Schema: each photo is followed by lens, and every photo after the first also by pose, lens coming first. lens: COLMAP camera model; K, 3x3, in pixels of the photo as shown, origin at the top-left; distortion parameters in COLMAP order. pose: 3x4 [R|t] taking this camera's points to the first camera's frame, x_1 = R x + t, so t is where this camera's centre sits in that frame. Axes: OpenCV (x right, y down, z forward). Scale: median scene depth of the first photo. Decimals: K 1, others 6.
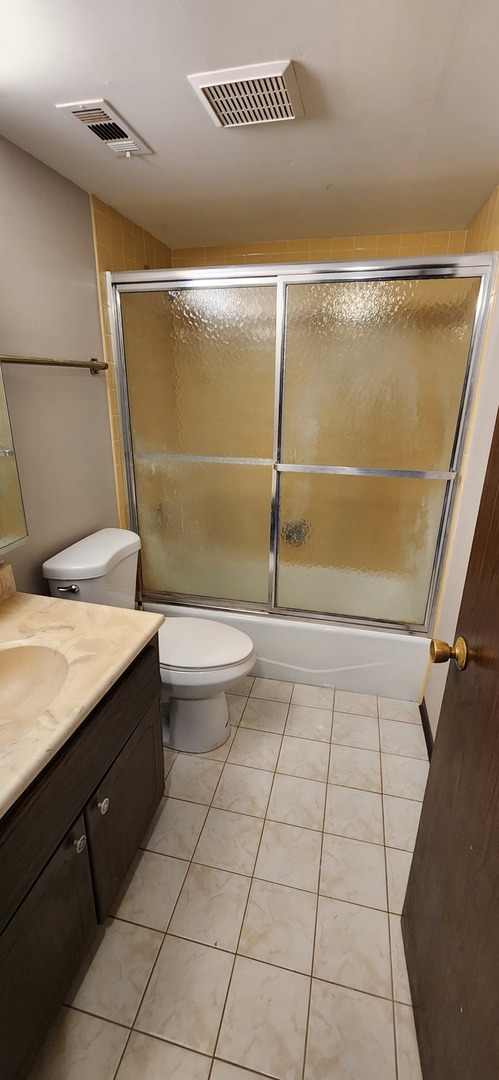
lens RADIAL K [[441.2, 0, 249.9], [0, 441.2, 540.2], [0, 0, 1]] dist [-0.003242, 0.000861]
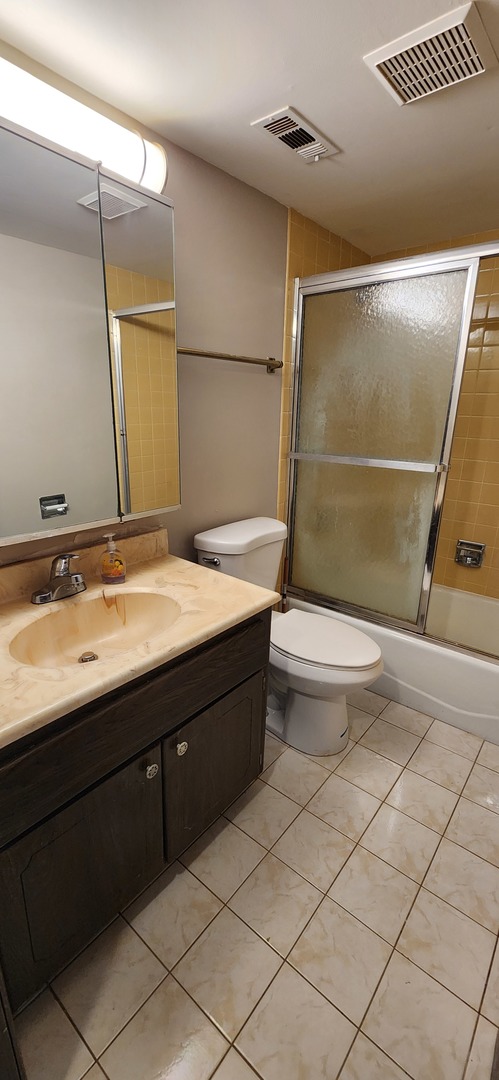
lens RADIAL K [[441.2, 0, 251.9], [0, 441.2, 541.1], [0, 0, 1]] dist [-0.003242, 0.000861]
pose [[0.901838, 0.133562, -0.410913, 0.136545], [-0.153584, 0.988007, -0.015935, 0.071472], [0.403857, 0.077480, 0.911535, 0.042678]]
